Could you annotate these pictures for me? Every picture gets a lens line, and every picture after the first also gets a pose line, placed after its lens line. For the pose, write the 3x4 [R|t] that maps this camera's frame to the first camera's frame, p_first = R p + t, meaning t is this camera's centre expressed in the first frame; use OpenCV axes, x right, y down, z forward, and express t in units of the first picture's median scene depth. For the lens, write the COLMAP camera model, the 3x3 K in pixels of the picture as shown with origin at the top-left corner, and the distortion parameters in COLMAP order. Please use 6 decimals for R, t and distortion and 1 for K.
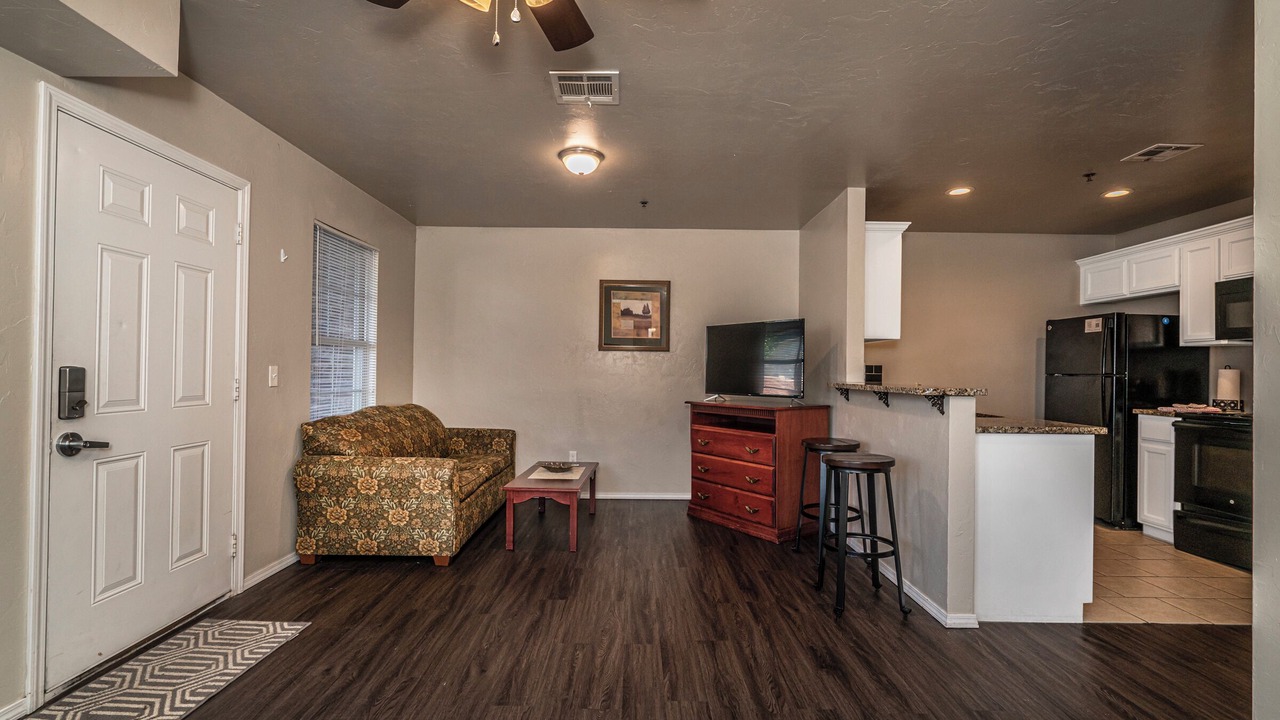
lens RADIAL K [[541.0, 0, 647.4], [0, 541.0, 357.9], [0, 0, 1]] dist [0.002172, -0.000050]
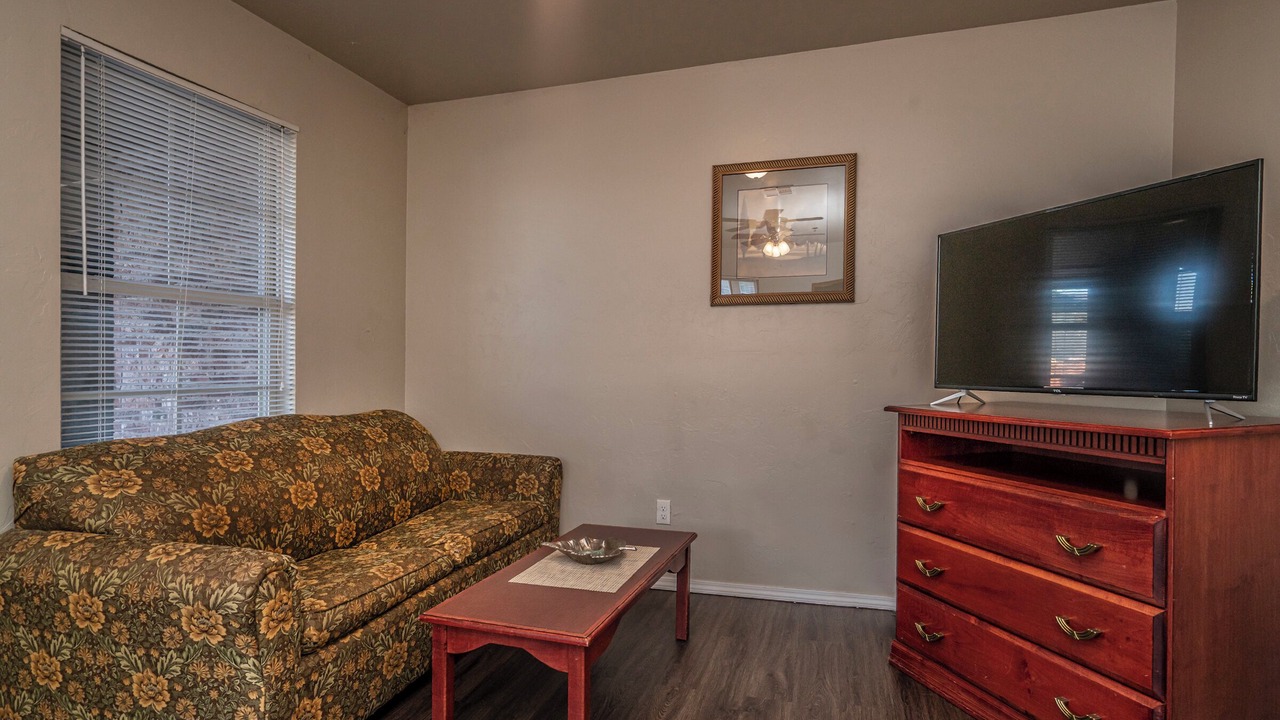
lens RADIAL K [[610.2, 0, 694.4], [0, 610.2, 353.5], [0, 0, 1]] dist [-0.003047, 0.003184]
pose [[0.964875, -0.021071, -0.261863, 0.070712], [0.023312, 0.999713, 0.005456, 0.042025], [0.261673, -0.011369, 0.965090, 0.653113]]
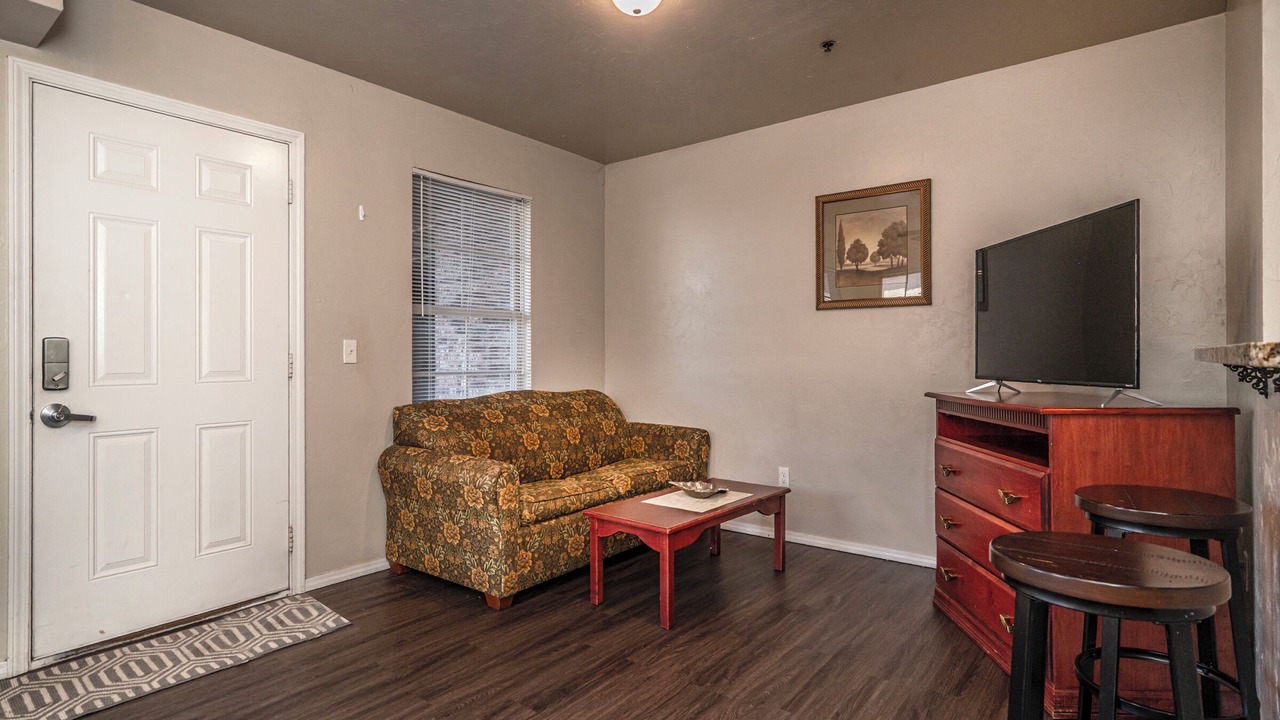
lens RADIAL K [[668.9, 0, 704.0], [0, 668.9, 345.0], [0, 0, 1]] dist [0.004961, 0.000814]
pose [[0.800861, -0.023105, -0.598404, 0.396057], [0.025462, 0.999666, -0.004523, 0.040792], [0.598309, -0.011615, 0.801181, 0.452505]]
